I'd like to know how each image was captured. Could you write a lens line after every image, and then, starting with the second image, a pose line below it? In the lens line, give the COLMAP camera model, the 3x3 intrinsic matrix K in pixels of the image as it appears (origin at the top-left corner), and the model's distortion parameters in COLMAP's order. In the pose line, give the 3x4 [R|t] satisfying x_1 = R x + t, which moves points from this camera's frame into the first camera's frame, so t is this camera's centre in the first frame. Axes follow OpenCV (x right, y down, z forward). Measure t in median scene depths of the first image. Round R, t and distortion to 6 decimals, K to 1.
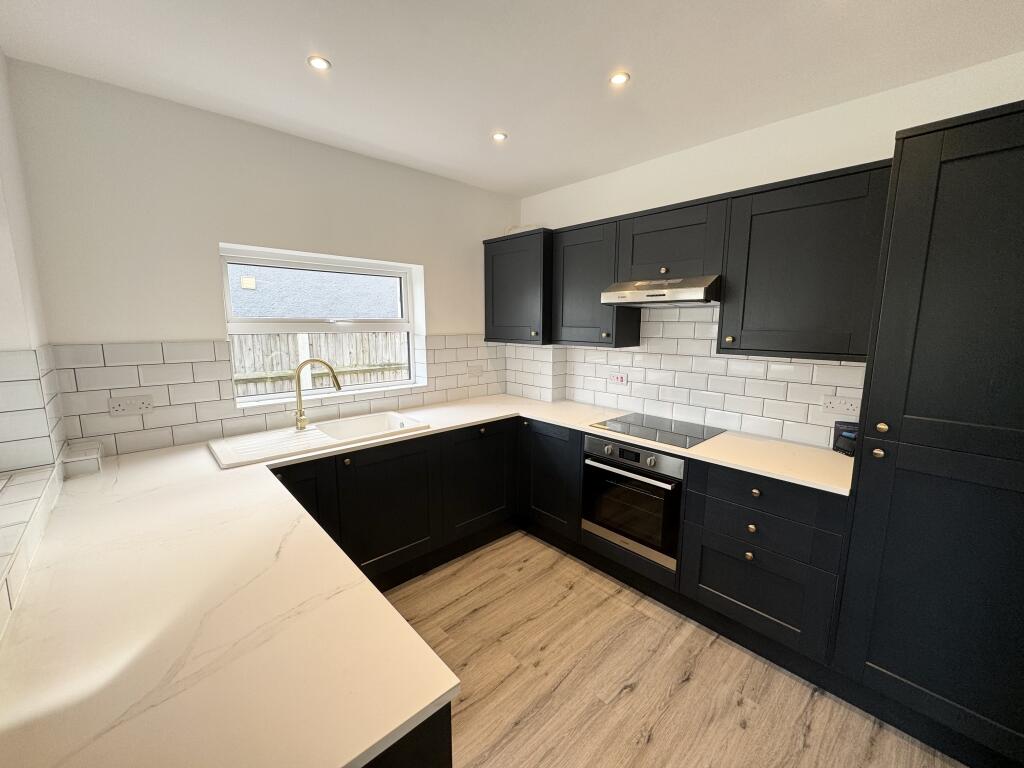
lens RADIAL K [[409.6, 0, 513.1], [0, 409.6, 383.1], [0, 0, 1]] dist [-0.000025, 0.000003]
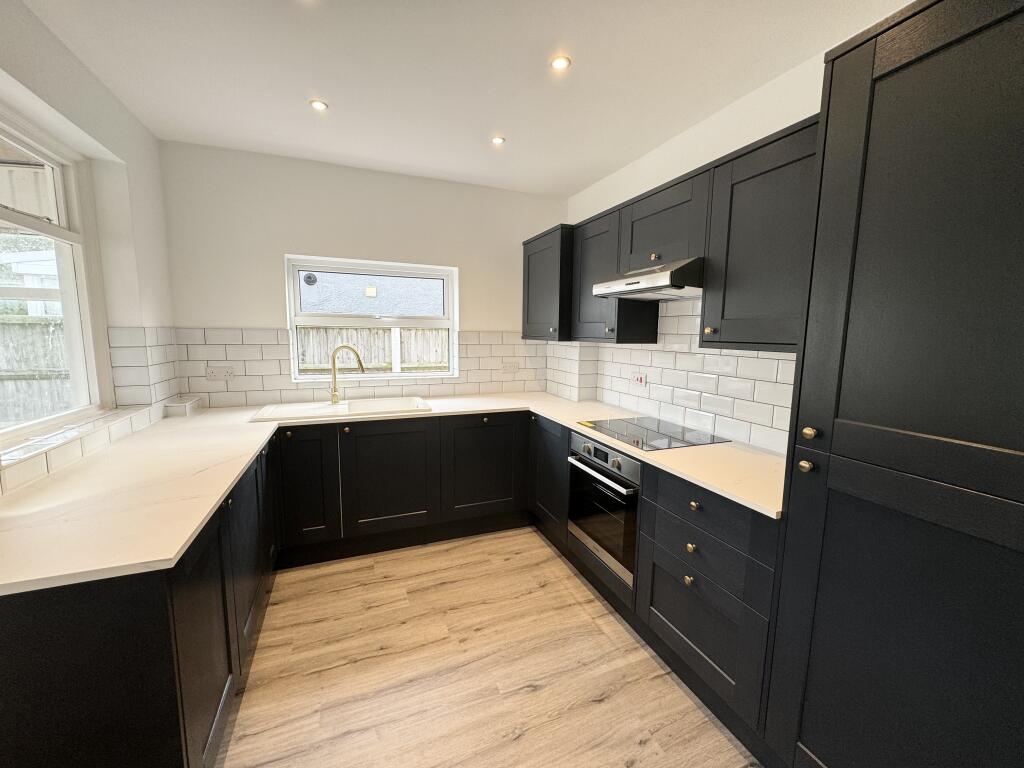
lens RADIAL K [[409.6, 0, 512.2], [0, 409.6, 383.6], [0, 0, 1]] dist [-0.000025, 0.000003]
pose [[0.931871, 0.054294, -0.358703, 0.423202], [-0.063737, 0.997861, -0.014543, 0.039817], [0.357146, 0.036414, 0.933339, 0.048639]]
